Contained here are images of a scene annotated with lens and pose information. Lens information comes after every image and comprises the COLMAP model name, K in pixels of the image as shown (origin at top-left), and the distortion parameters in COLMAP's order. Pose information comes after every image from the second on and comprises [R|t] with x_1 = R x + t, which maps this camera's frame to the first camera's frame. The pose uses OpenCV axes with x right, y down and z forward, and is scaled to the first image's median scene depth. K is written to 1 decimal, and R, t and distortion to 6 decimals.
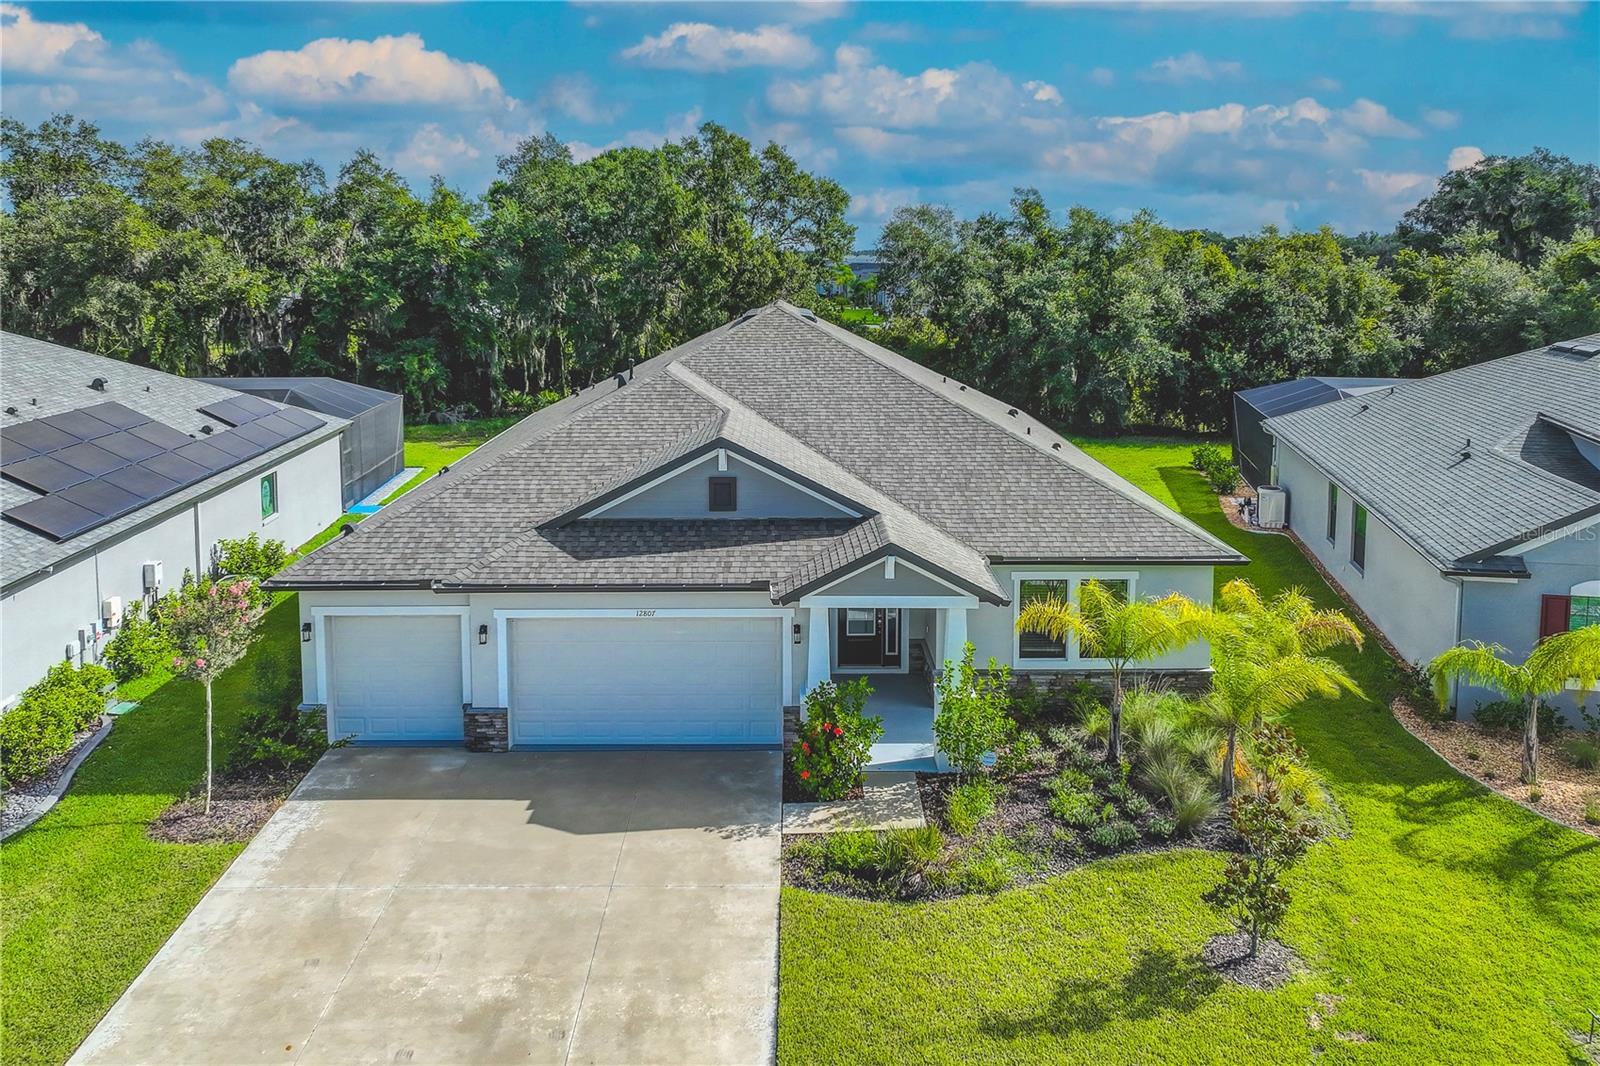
lens RADIAL K [[1123.1, 0, 792.9], [0, 1123.1, 500.1], [0, 0, 1]] dist [-0.003003, 0.017497]
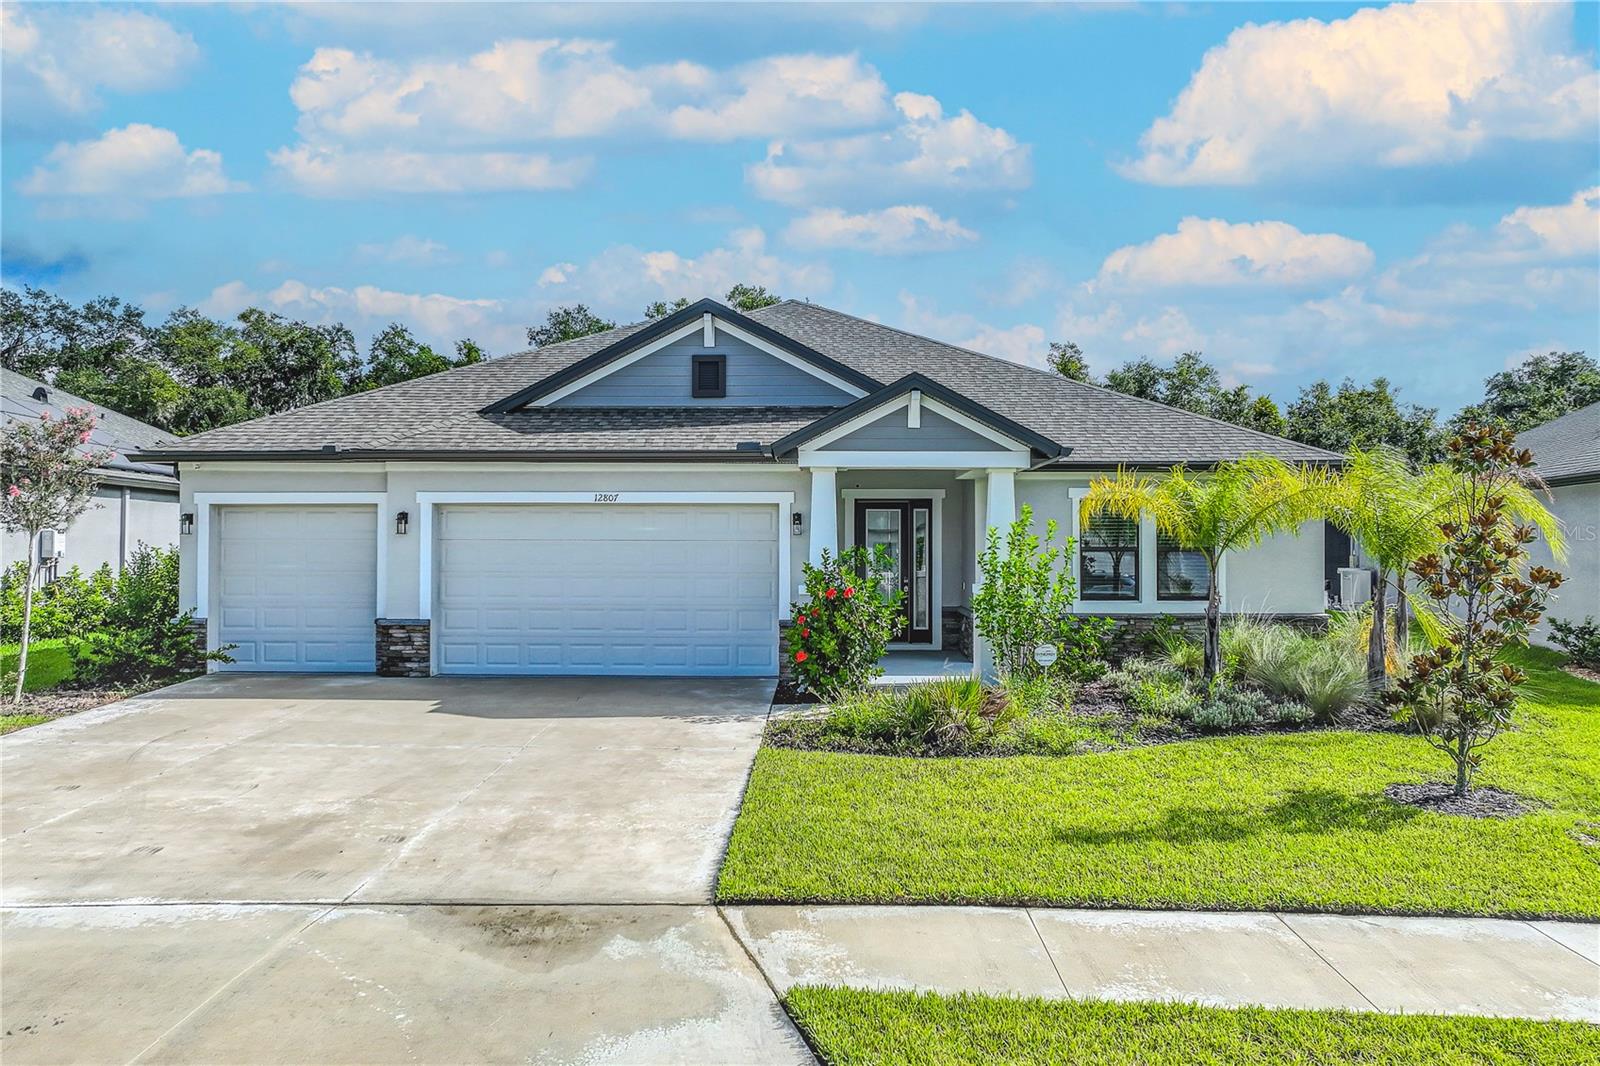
lens RADIAL K [[1132.1, 0, 788.2], [0, 1132.1, 584.5], [0, 0, 1]] dist [0.006432, 0.006365]
pose [[0.999332, 0.001242, -0.036528, 0.026199], [-0.005881, 0.991865, -0.127158, 0.258490], [0.036073, 0.127288, 0.991210, 0.214711]]
